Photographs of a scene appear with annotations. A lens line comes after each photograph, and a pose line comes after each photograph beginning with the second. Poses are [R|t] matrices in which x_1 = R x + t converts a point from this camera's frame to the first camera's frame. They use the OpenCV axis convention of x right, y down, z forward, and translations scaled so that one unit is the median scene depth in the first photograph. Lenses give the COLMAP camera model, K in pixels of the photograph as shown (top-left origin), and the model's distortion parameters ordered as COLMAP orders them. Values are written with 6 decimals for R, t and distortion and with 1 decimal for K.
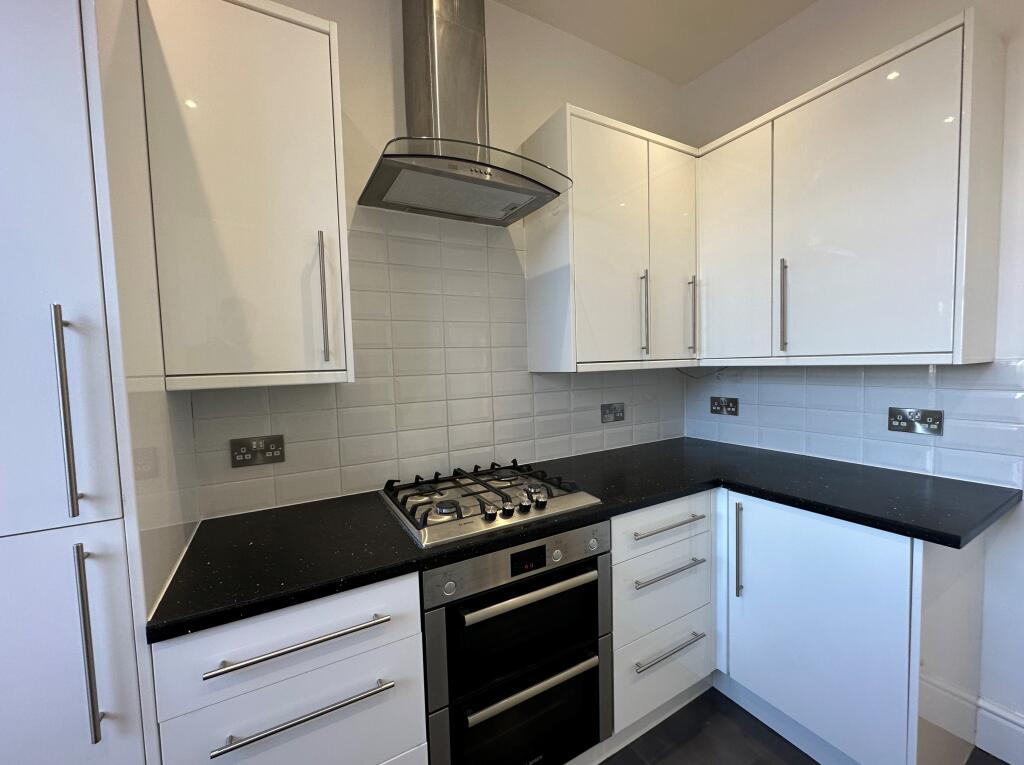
lens RADIAL K [[421.6, 0, 512.0], [0, 421.6, 382.5], [0, 0, 1]] dist [0.000586, -0.000101]
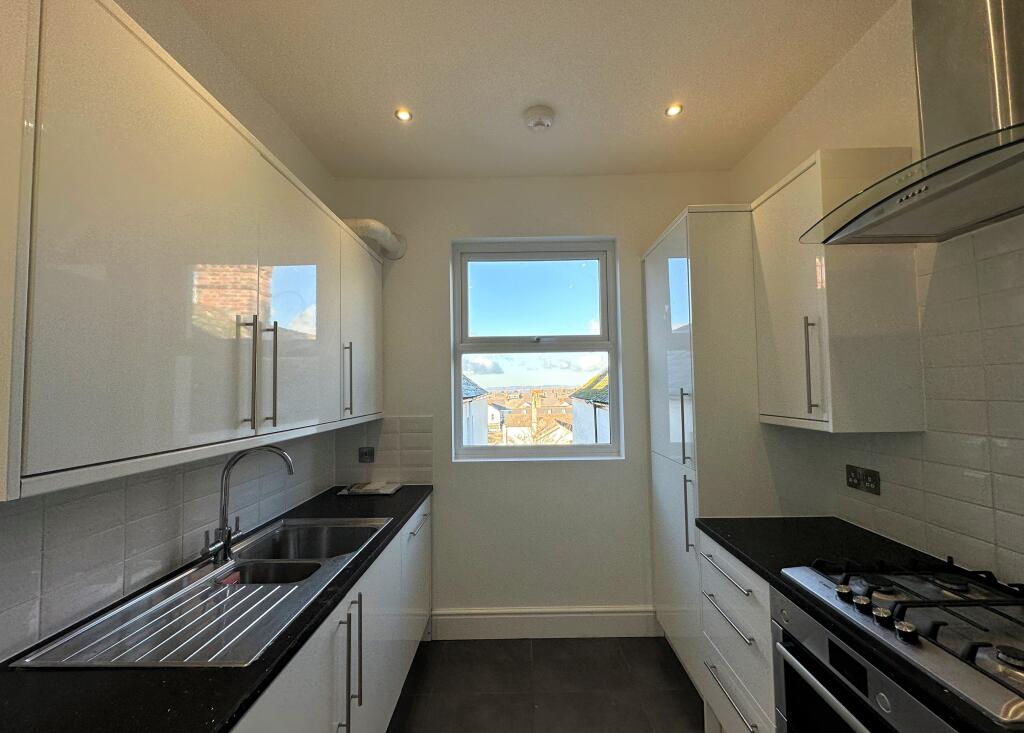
lens RADIAL K [[407.2, 0, 519.5], [0, 407.2, 369.1], [0, 0, 1]] dist [-0.001587, -0.000058]
pose [[-0.494978, -0.005532, -0.868888, 1.054044], [-0.013618, 0.999906, 0.001391, -0.168675], [0.868799, 0.012521, -0.495007, 0.794799]]
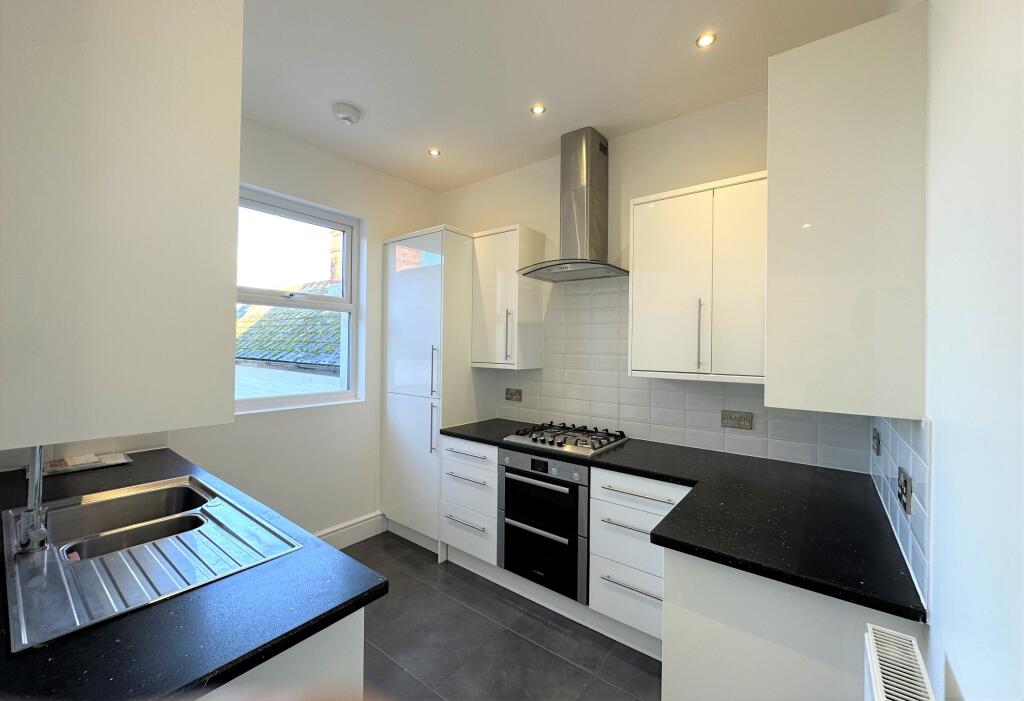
lens RADIAL K [[407.3, 0, 515.7], [0, 407.3, 341.9], [0, 0, 1]] dist [-0.000070, -0.000030]
pose [[0.386596, 0.023213, -0.921957, 1.711588], [-0.071161, 0.997454, -0.004725, -0.143341], [0.919500, 0.067434, 0.387264, 0.104709]]
